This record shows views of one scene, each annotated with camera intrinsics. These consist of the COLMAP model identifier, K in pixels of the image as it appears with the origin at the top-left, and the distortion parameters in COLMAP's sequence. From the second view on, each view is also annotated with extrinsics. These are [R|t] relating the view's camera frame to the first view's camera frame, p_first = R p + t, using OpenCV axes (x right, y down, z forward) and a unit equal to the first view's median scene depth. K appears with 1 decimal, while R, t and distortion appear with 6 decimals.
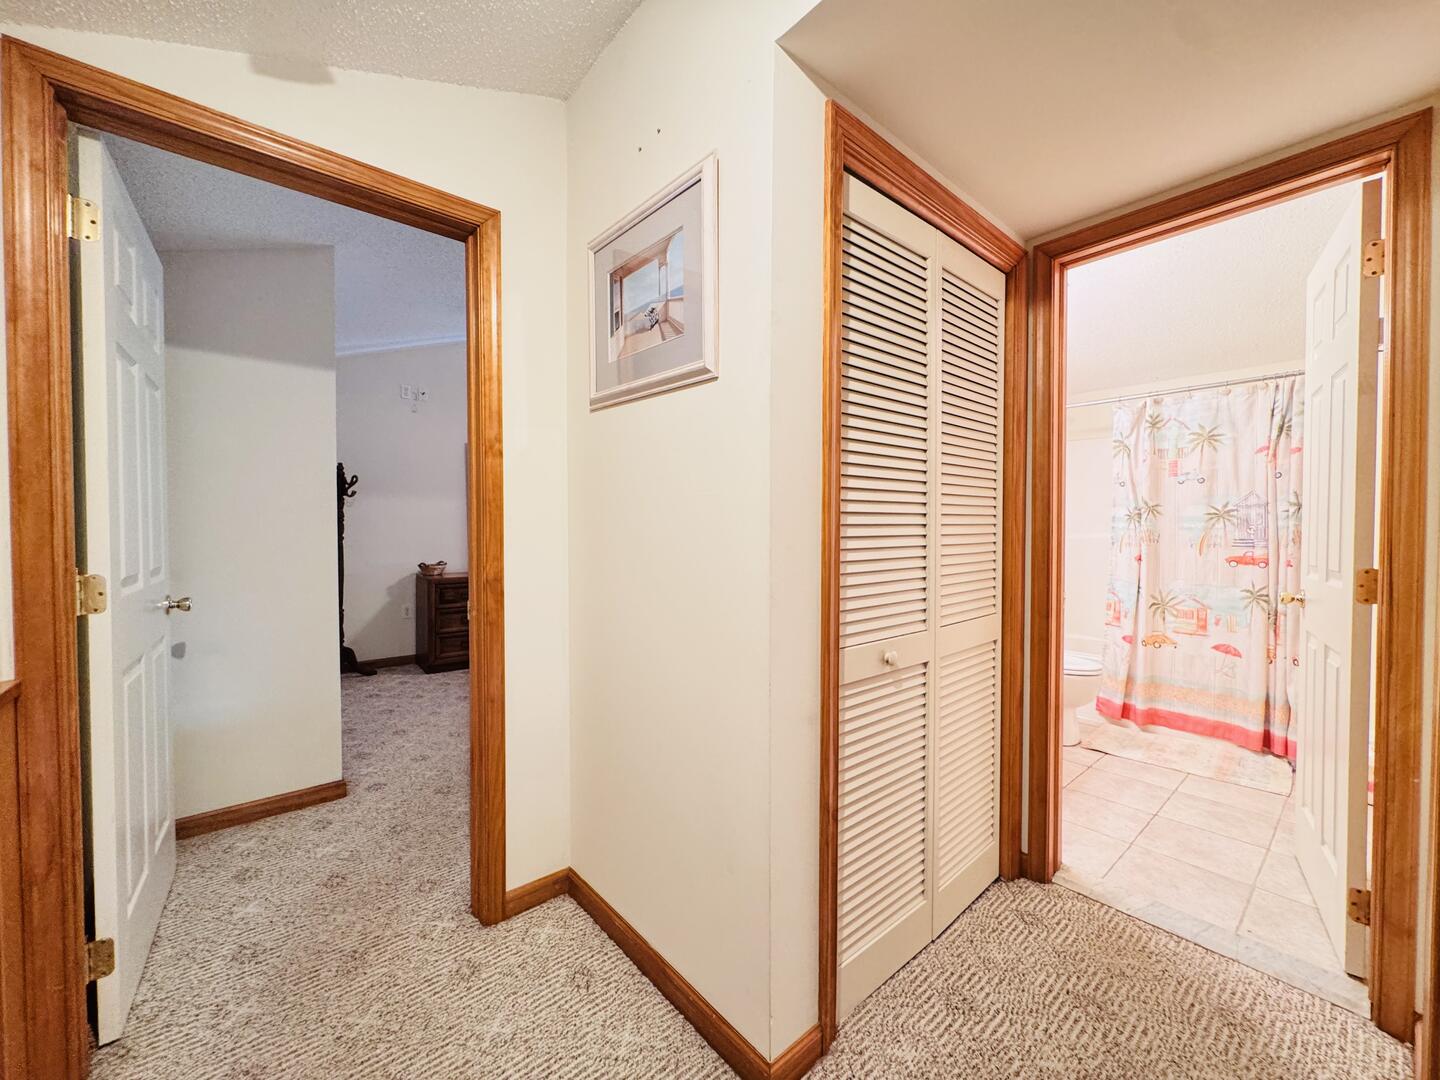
lens RADIAL K [[570.2, 0, 715.4], [0, 570.2, 540.6], [0, 0, 1]] dist [-0.004640, 0.000133]
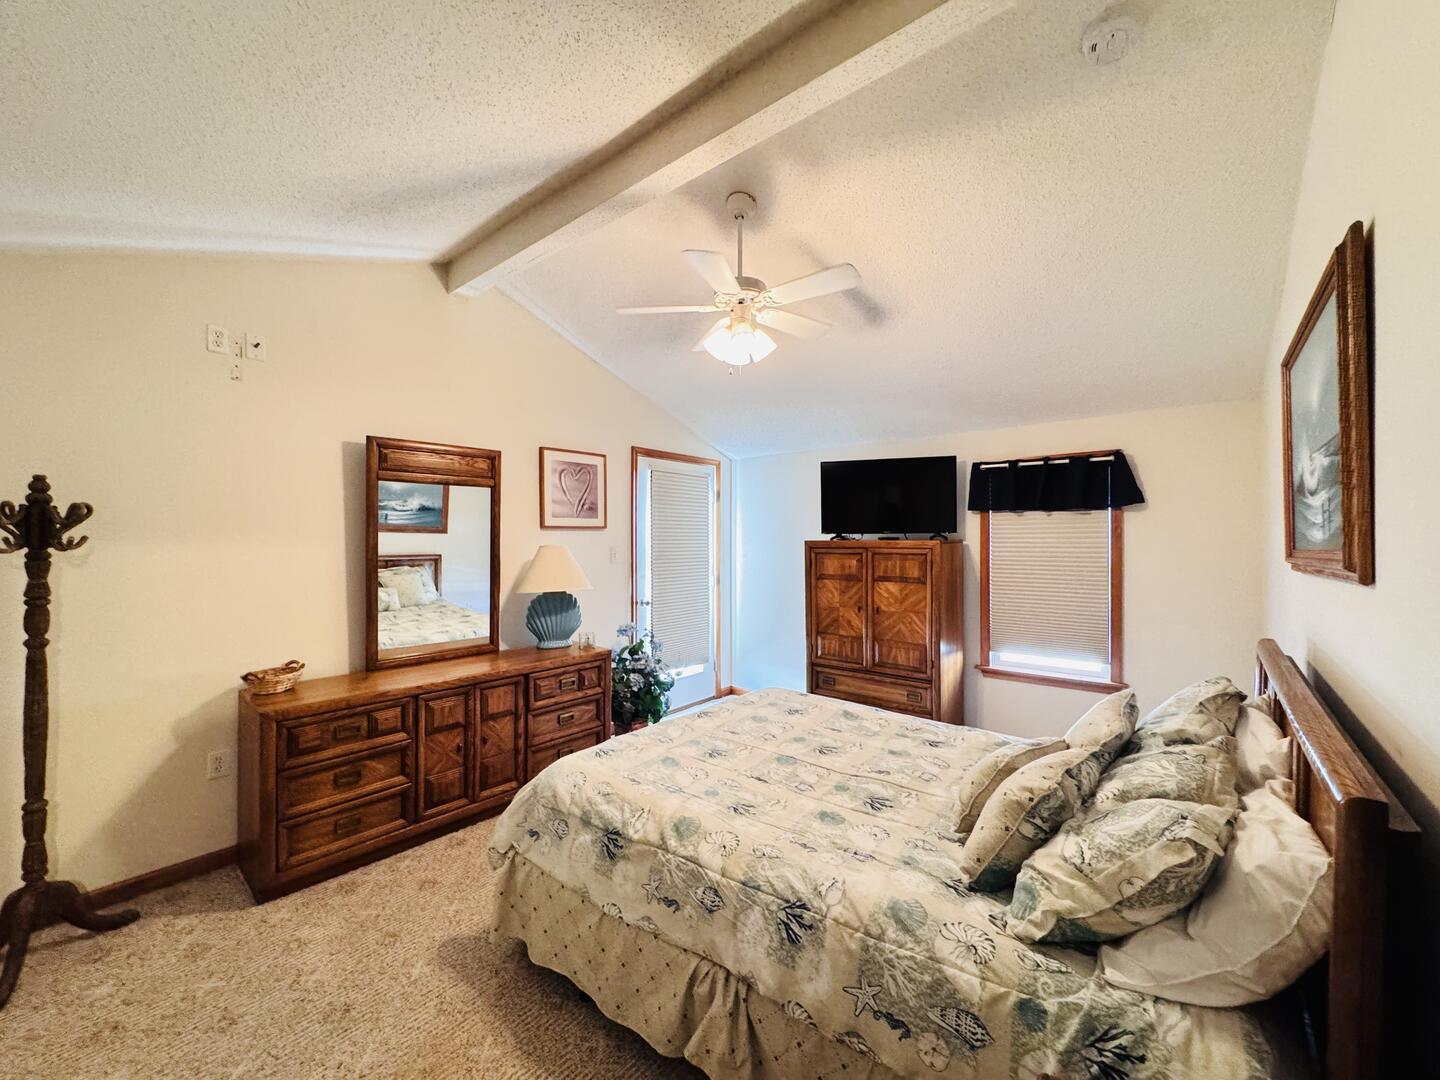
lens RADIAL K [[570.2, 0, 721.6], [0, 570.2, 543.7], [0, 0, 1]] dist [-0.004640, 0.000133]
pose [[0.984916, -0.008040, 0.172844, -0.261963], [0.010549, 0.999852, -0.013605, -0.089254], [-0.172709, 0.015223, 0.984855, 0.596365]]
